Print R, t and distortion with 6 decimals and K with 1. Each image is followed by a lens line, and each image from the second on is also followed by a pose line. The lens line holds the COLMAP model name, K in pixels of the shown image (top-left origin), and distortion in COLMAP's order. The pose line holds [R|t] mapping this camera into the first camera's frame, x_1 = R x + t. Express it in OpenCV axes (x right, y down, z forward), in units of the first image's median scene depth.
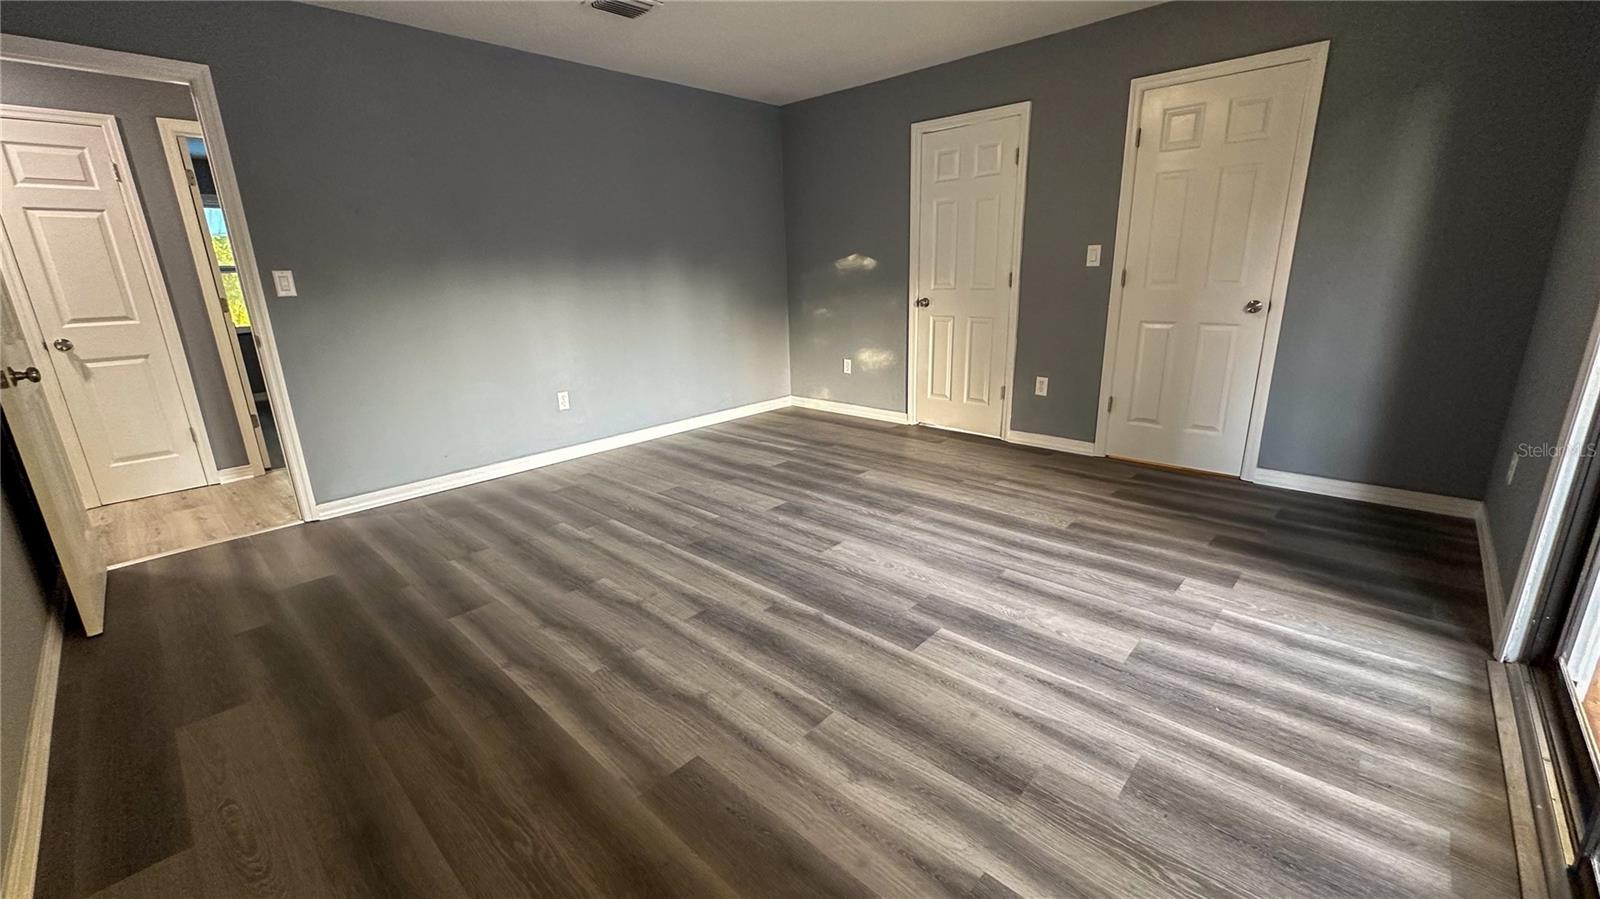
lens RADIAL K [[641.8, 0, 798.0], [0, 641.8, 448.0], [0, 0, 1]] dist [-0.001337, 0.000797]
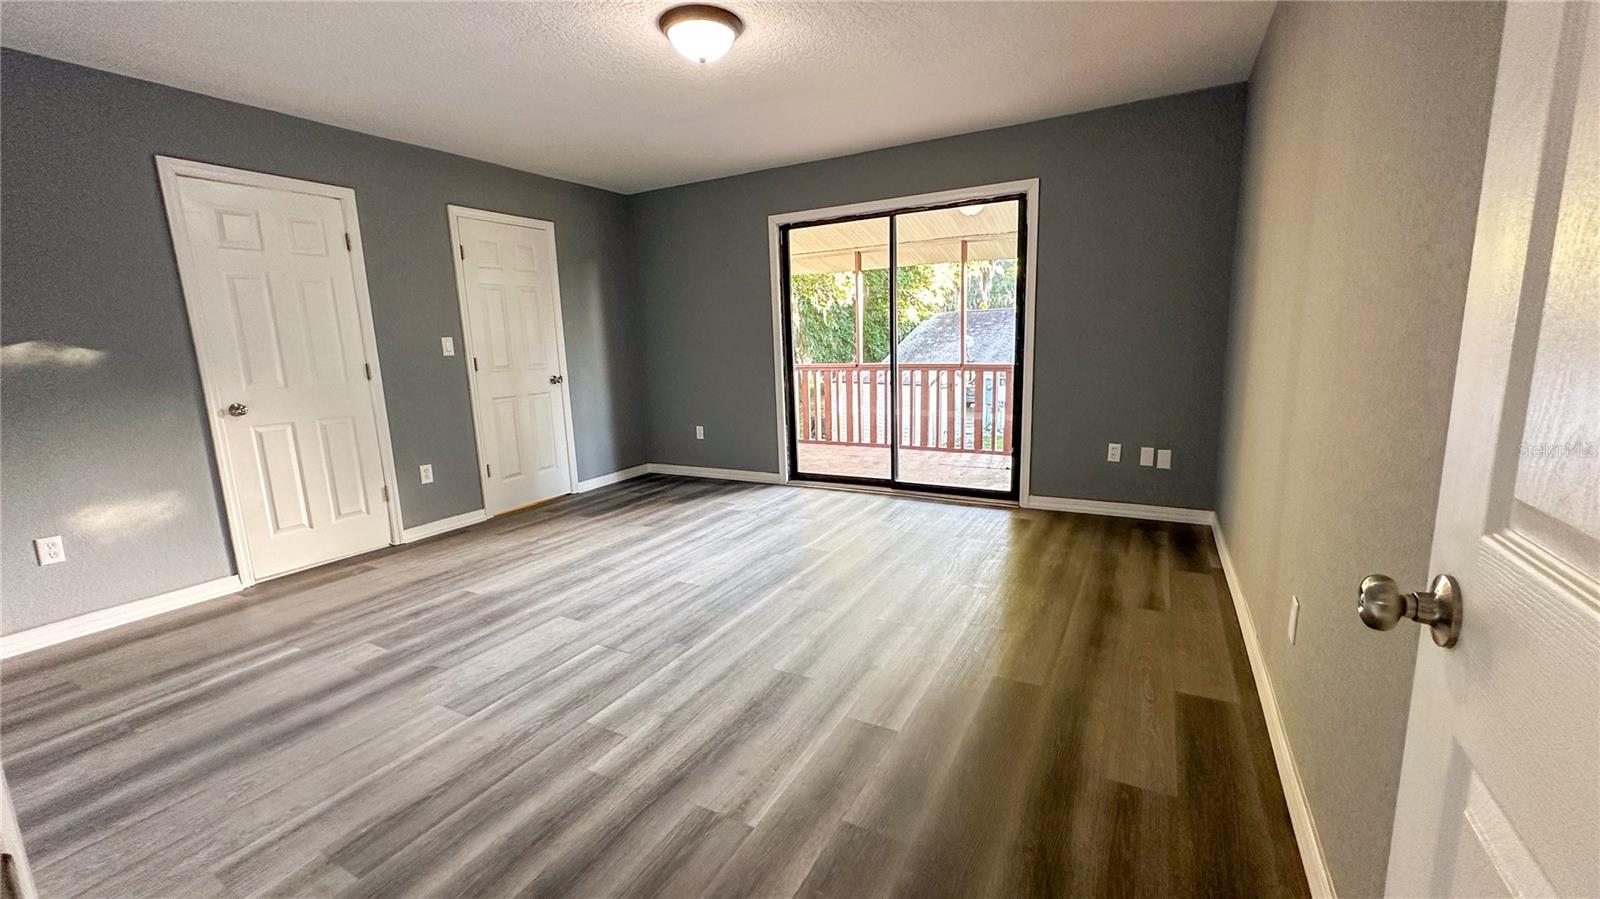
lens RADIAL K [[641.8, 0, 798.7], [0, 641.8, 452.0], [0, 0, 1]] dist [-0.001337, 0.000797]
pose [[-0.249705, -0.131978, 0.959286, -0.868699], [0.300332, 0.931258, 0.206299, -0.195324], [-0.920570, 0.339618, -0.192902, 0.793848]]
